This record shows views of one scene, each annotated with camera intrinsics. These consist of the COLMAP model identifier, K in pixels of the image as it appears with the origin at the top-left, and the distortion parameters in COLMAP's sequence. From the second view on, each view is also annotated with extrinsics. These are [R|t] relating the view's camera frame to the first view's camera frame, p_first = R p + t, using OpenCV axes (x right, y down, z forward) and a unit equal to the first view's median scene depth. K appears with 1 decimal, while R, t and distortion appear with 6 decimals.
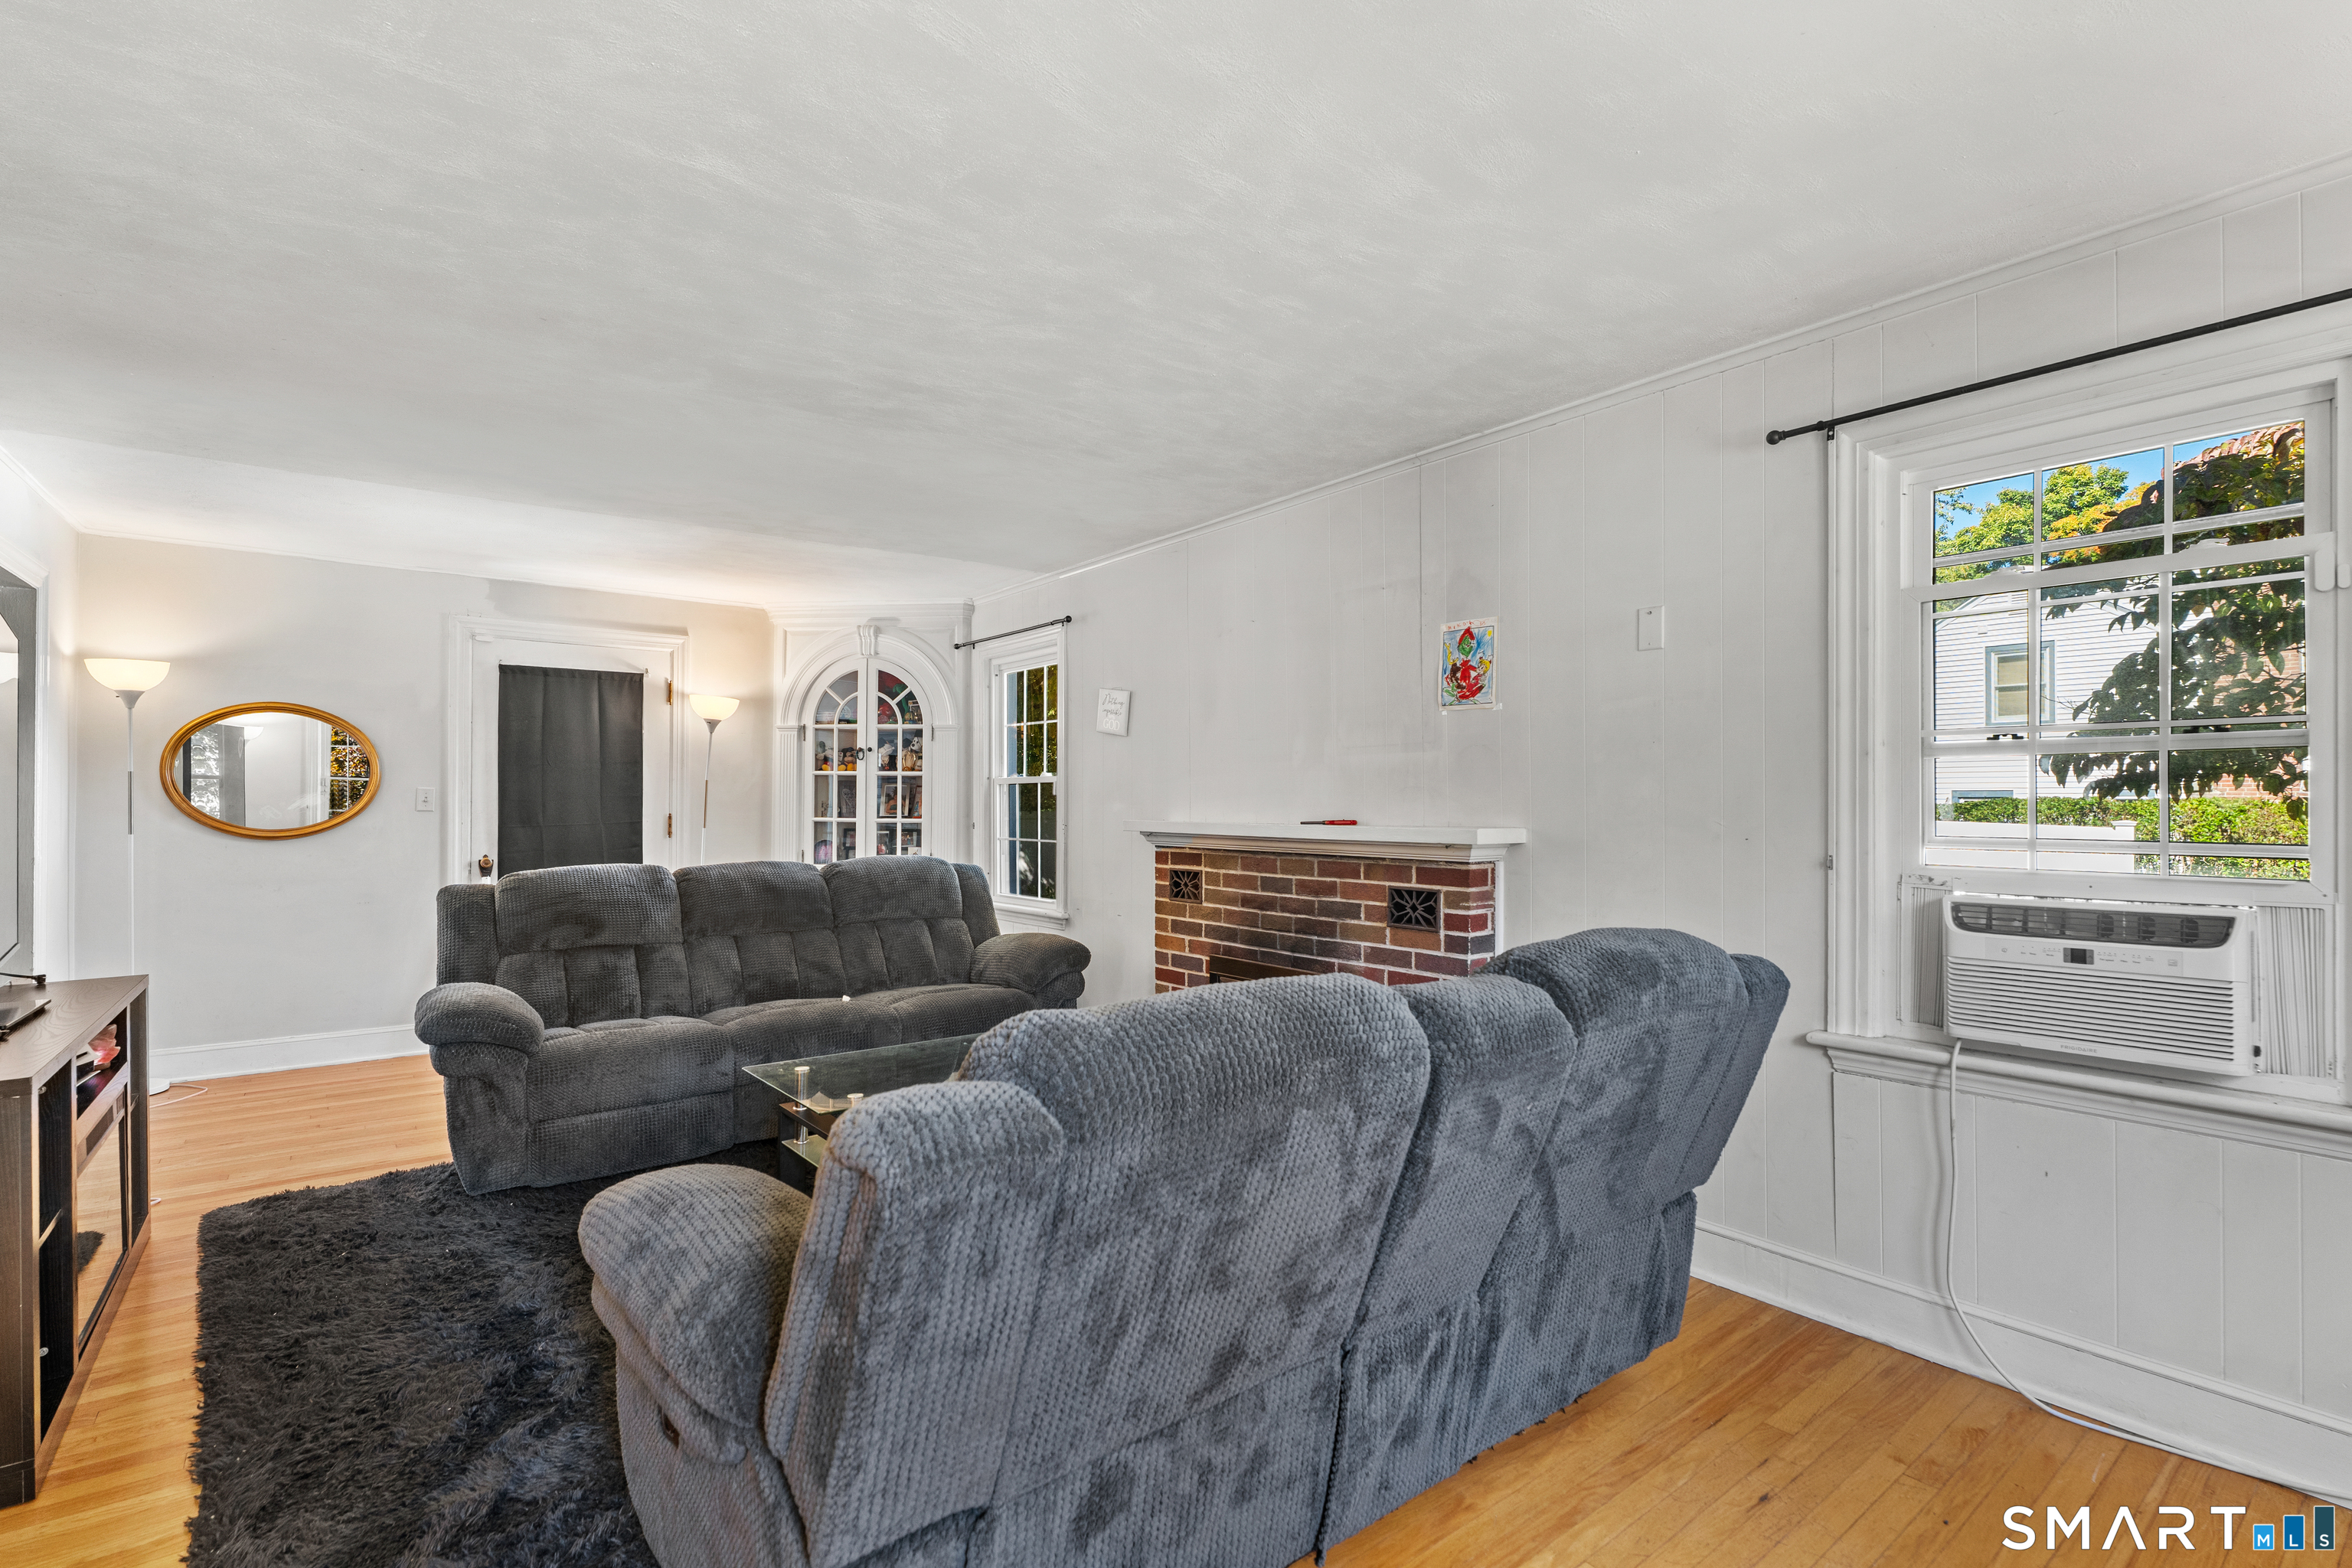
lens RADIAL K [[1078.1, 0, 1174.9], [0, 1078.1, 800.1], [0, 0, 1]] dist [-0.000008, -0.000493]
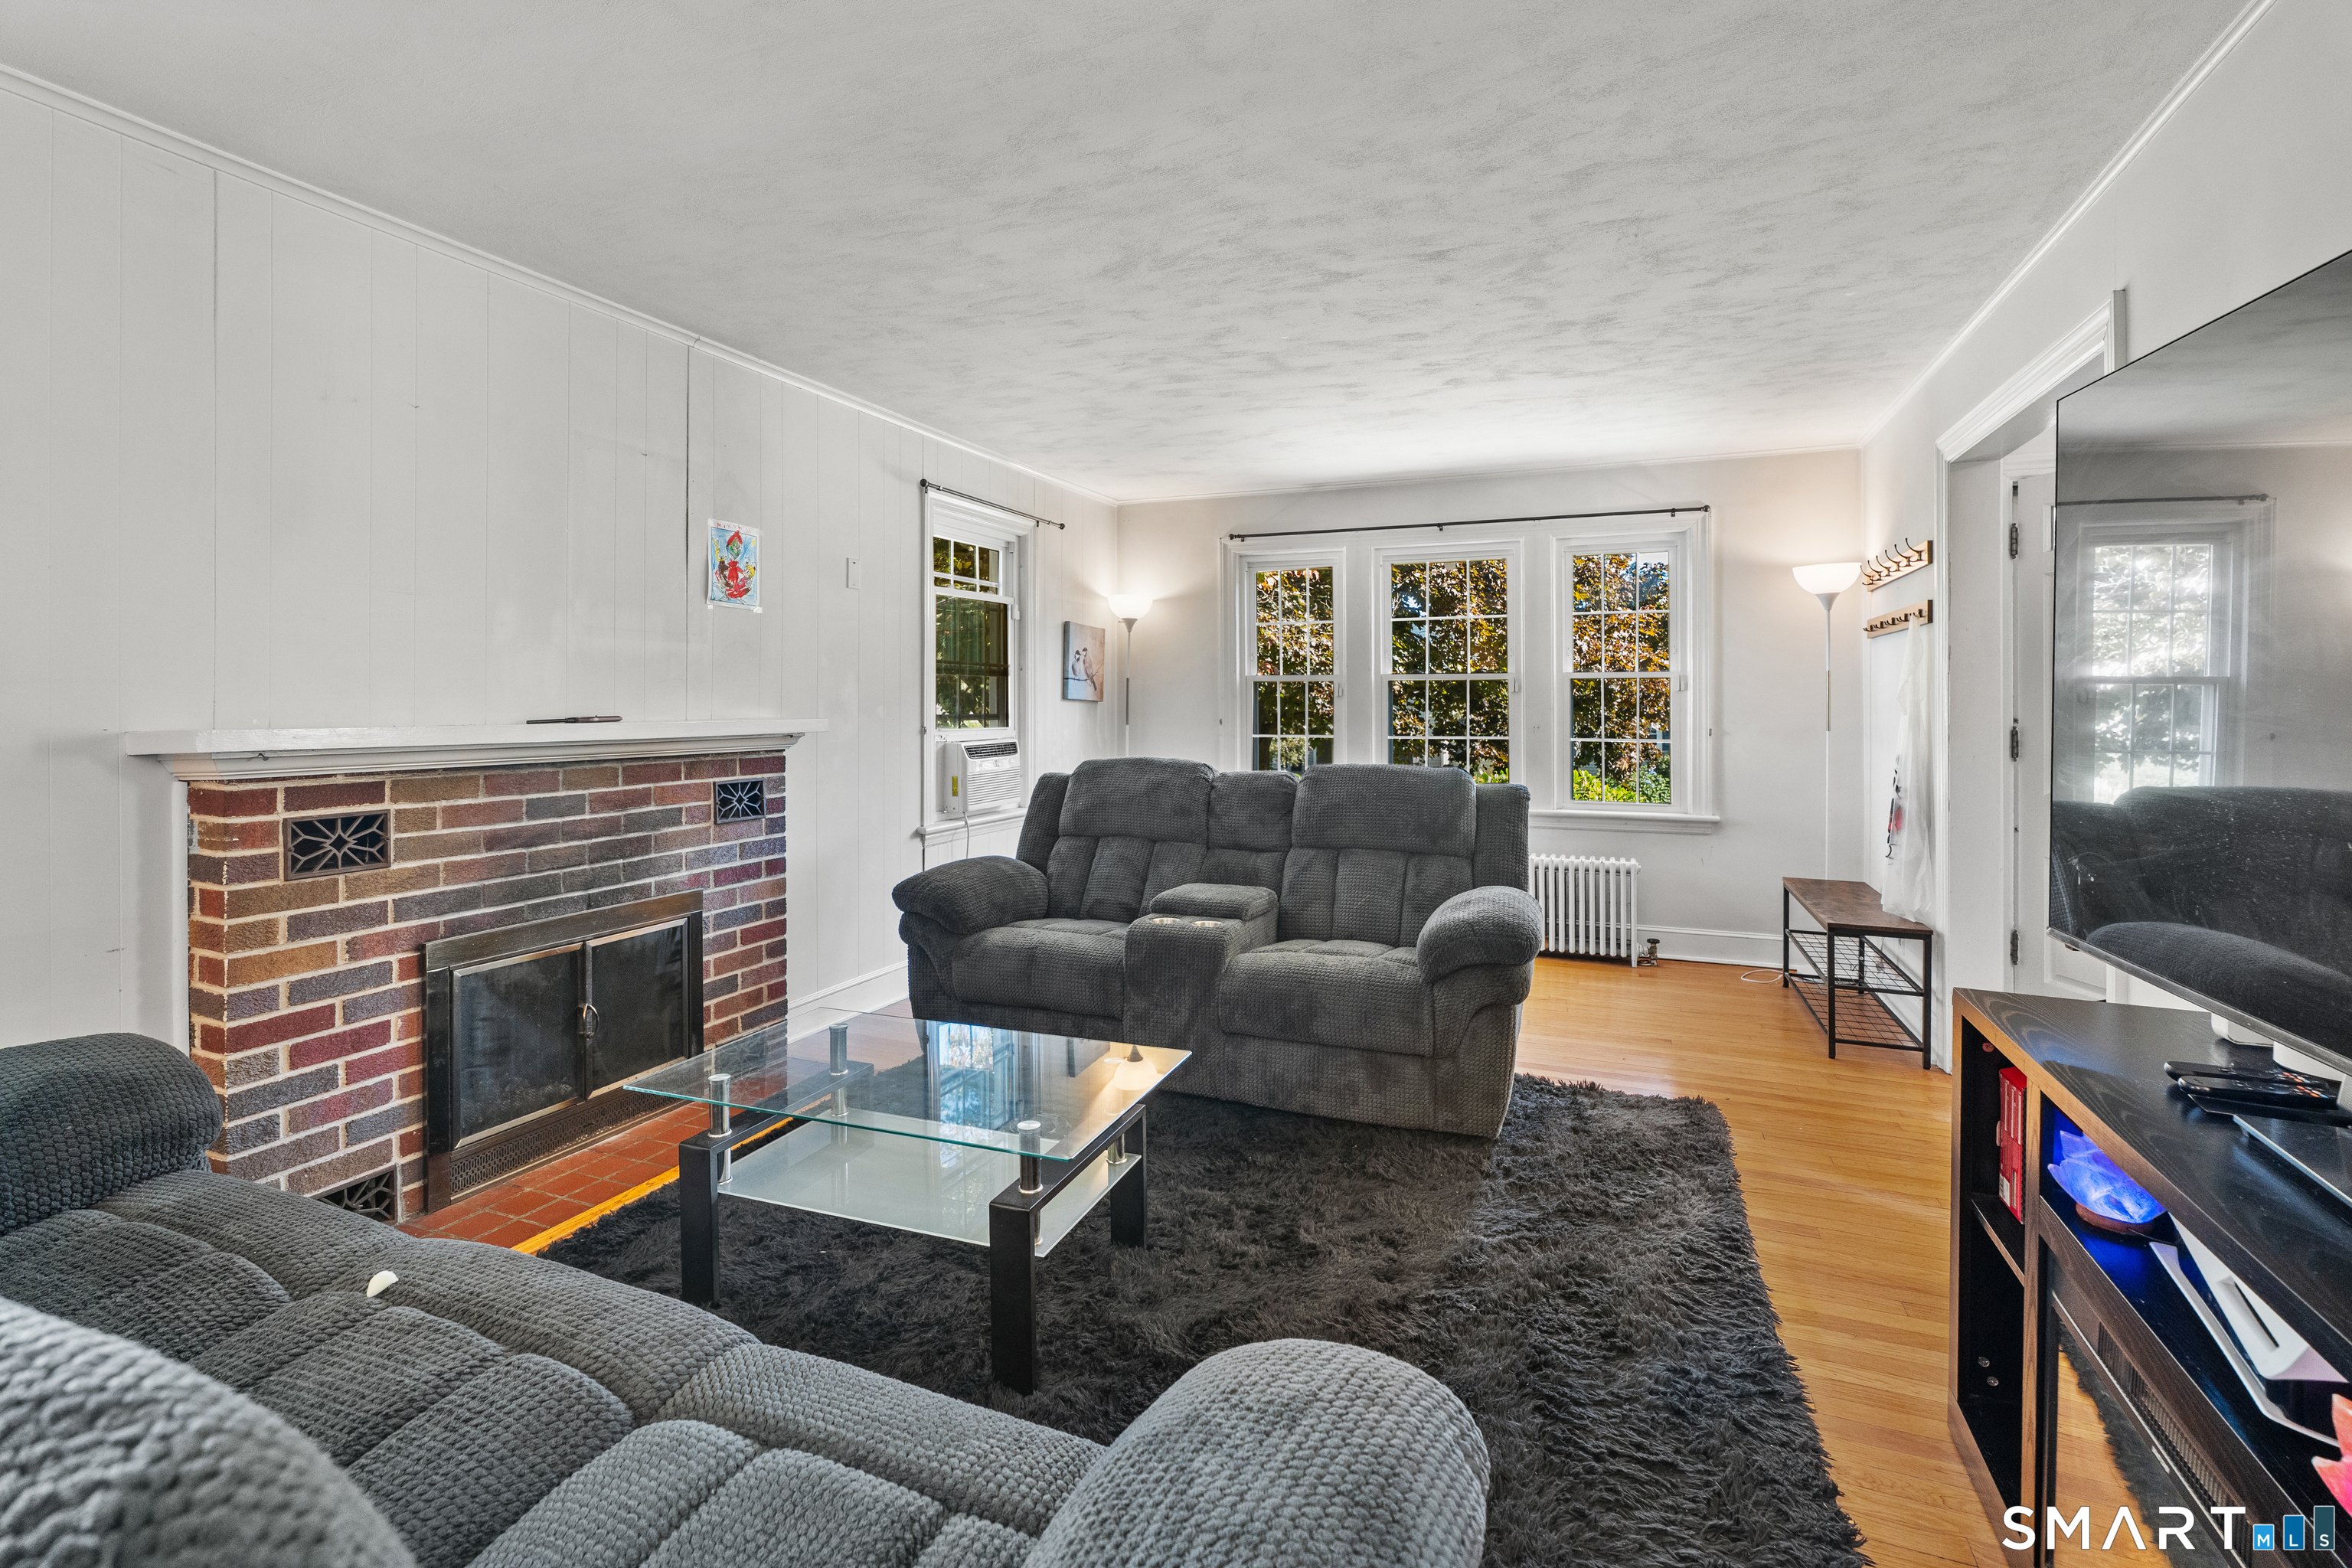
lens RADIAL K [[1078.1, 0, 1168.0], [0, 1078.1, 702.9], [0, 0, 1]] dist [-0.000008, -0.000493]
pose [[-0.483414, -0.000876, 0.875391, -0.790899], [-0.002373, 0.999997, -0.000309, 0.007749], [-0.875389, -0.002227, -0.483415, 1.048056]]
